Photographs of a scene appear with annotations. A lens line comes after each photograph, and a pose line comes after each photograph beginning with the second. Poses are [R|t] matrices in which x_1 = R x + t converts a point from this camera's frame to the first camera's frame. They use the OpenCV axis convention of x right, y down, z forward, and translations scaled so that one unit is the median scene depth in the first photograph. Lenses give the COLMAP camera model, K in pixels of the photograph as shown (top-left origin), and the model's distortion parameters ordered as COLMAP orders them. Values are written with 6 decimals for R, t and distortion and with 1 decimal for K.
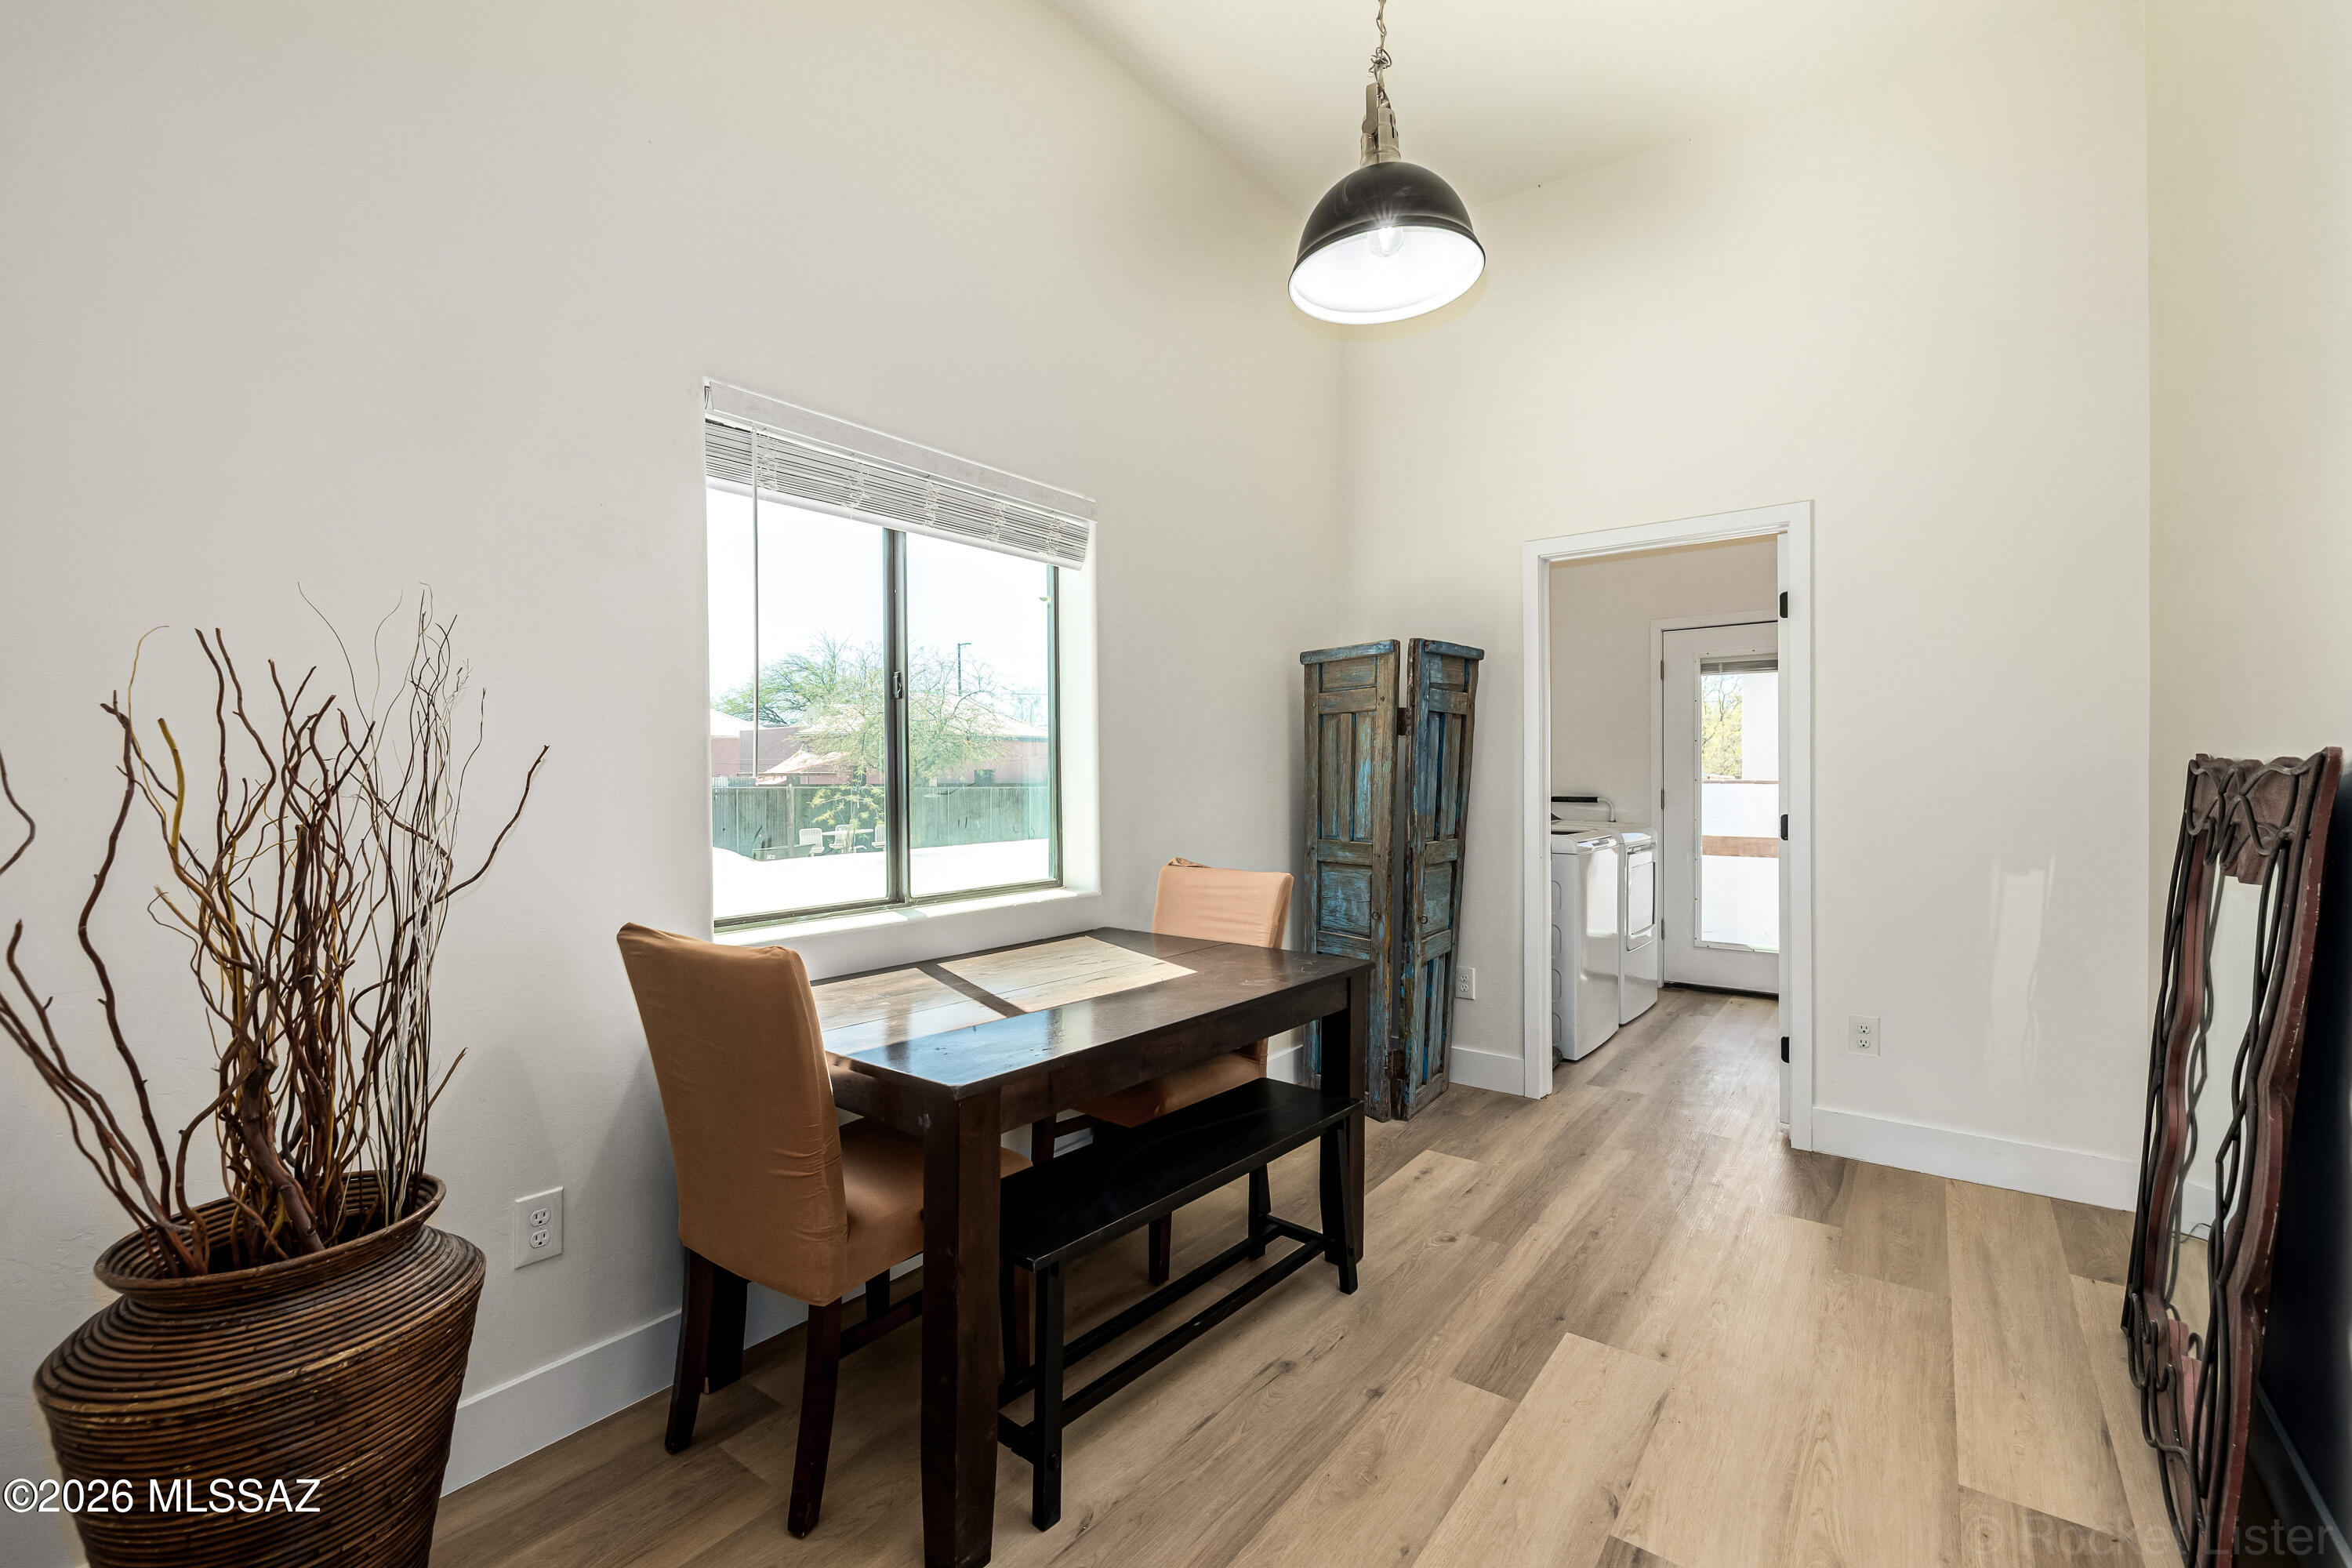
lens RADIAL K [[998.9, 0, 1173.9], [0, 998.9, 785.9], [0, 0, 1]] dist [0.000826, 0.001551]
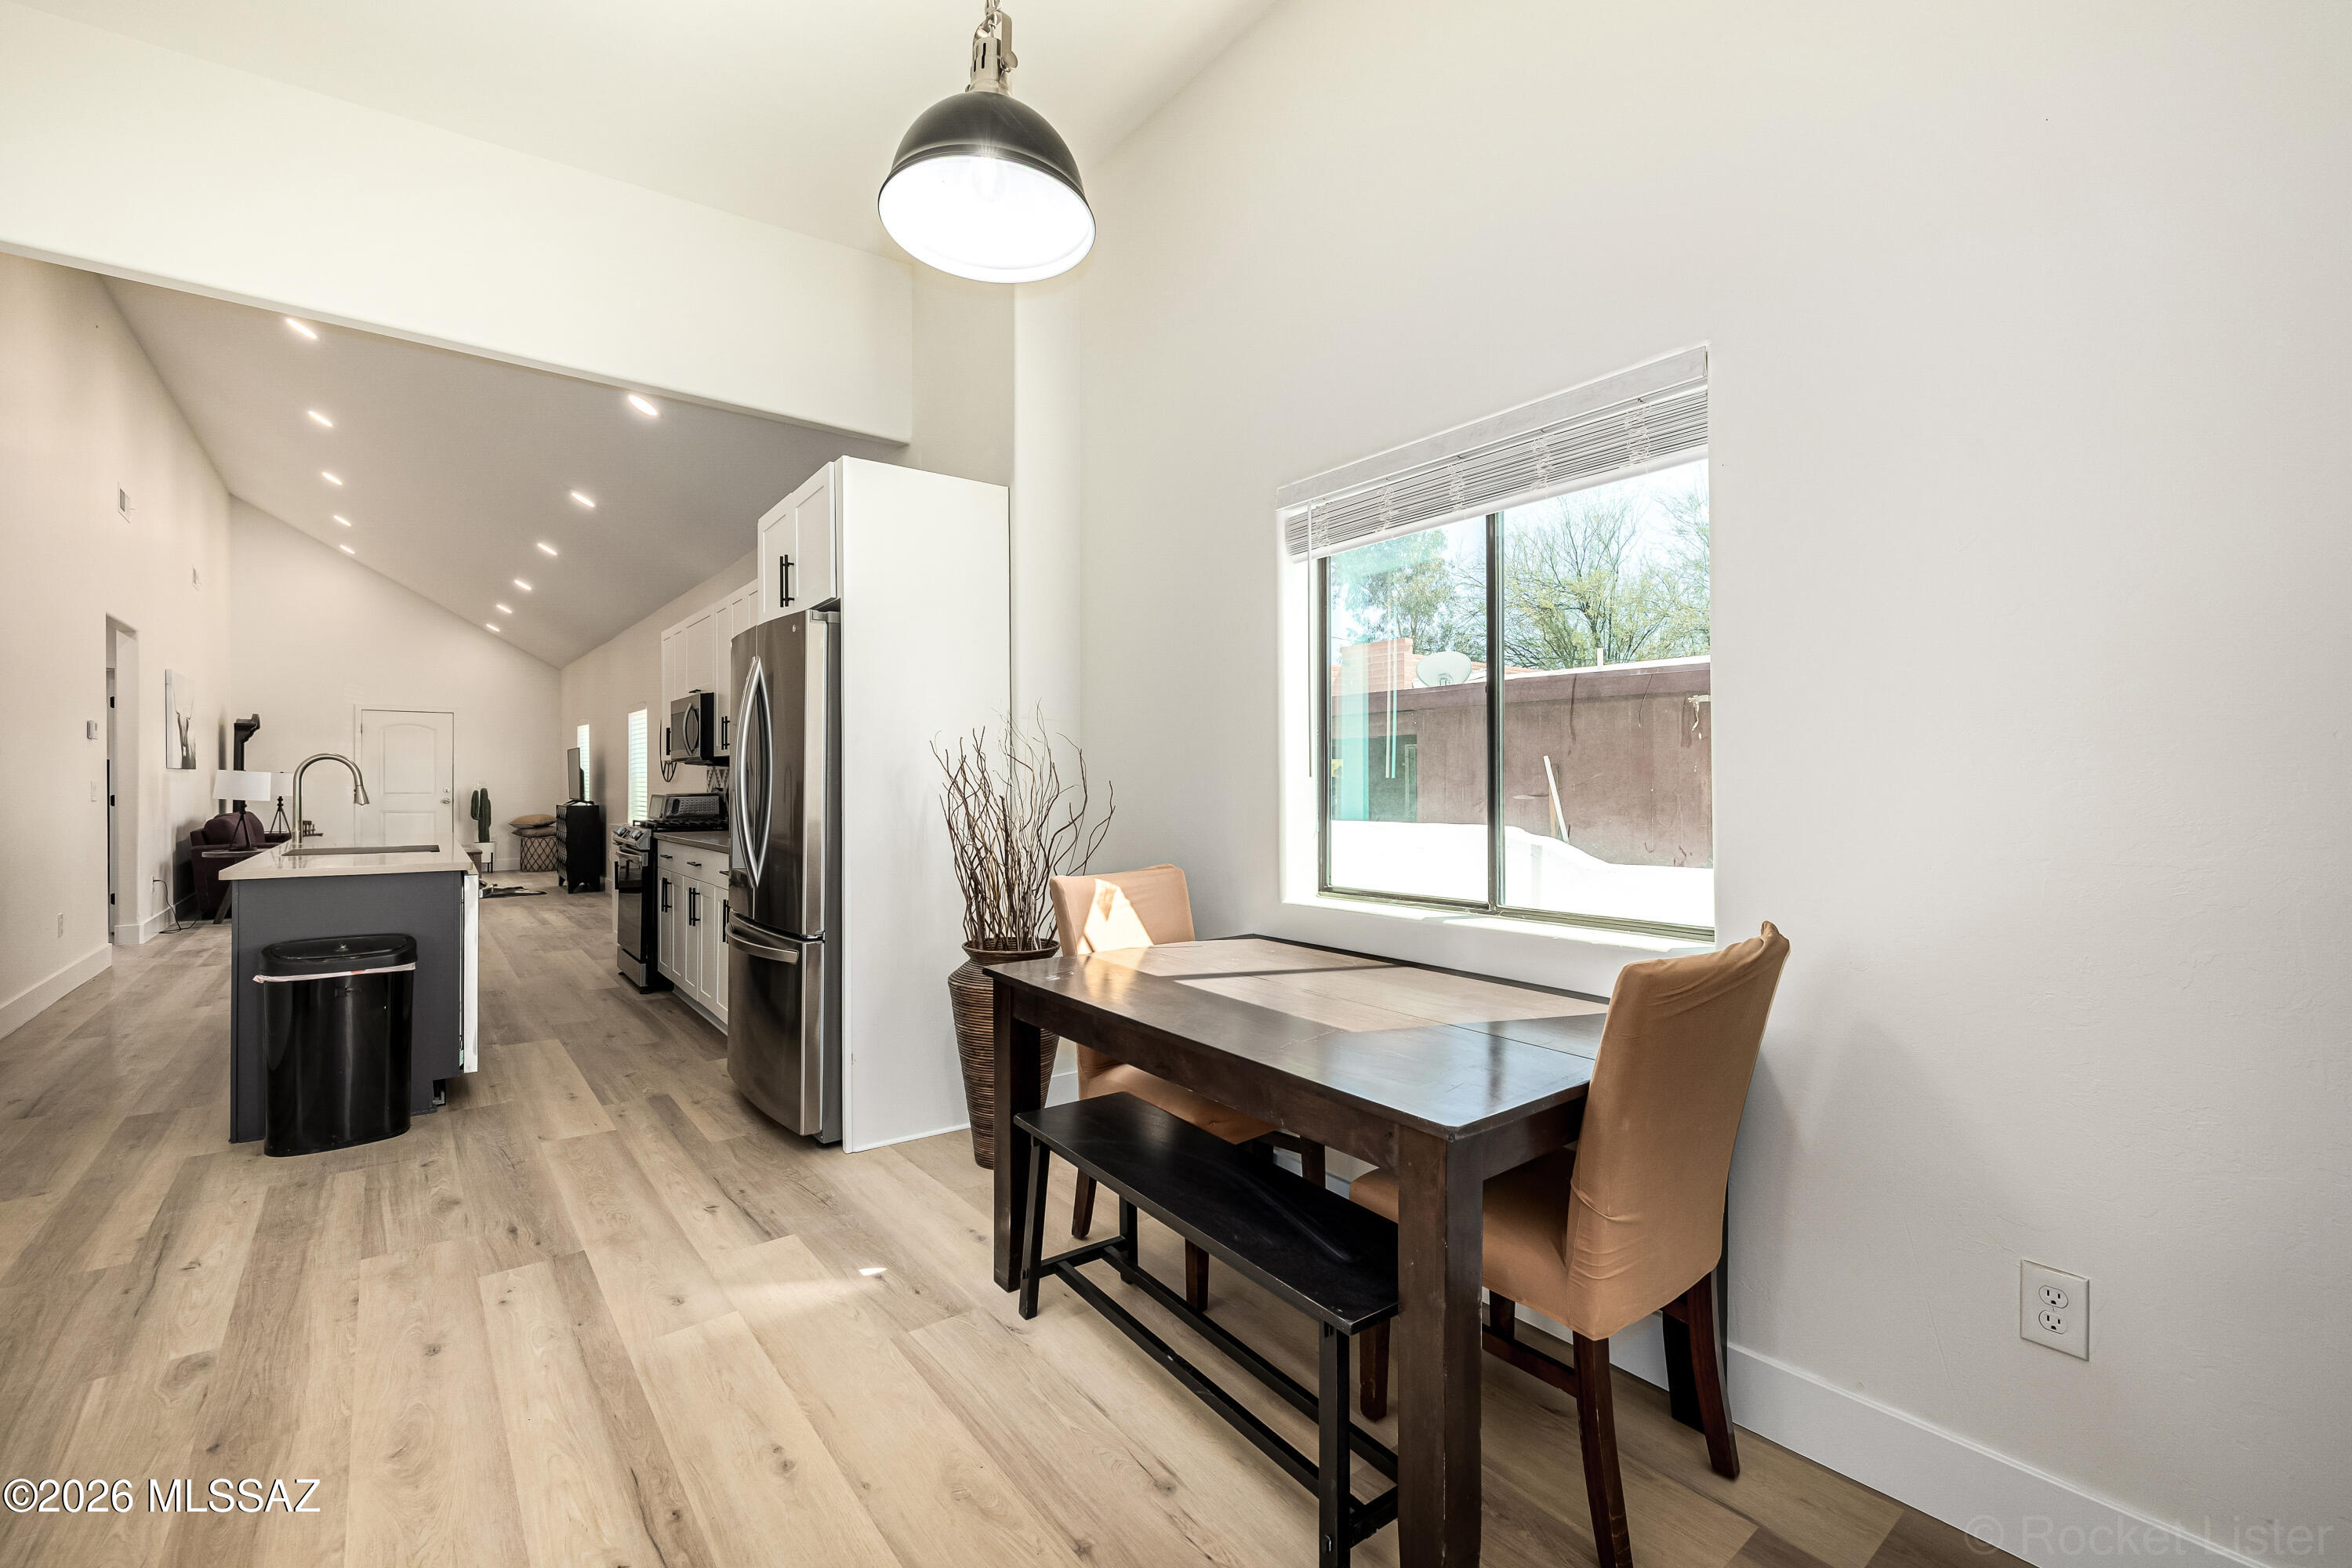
lens RADIAL K [[998.9, 0, 1176.4], [0, 998.9, 787.3], [0, 0, 1]] dist [0.000826, 0.001551]
pose [[-0.250977, 0.012884, -0.967907, 0.732871], [-0.003161, 0.999895, 0.014129, -0.010834], [0.967988, 0.006606, -0.250910, 0.979453]]
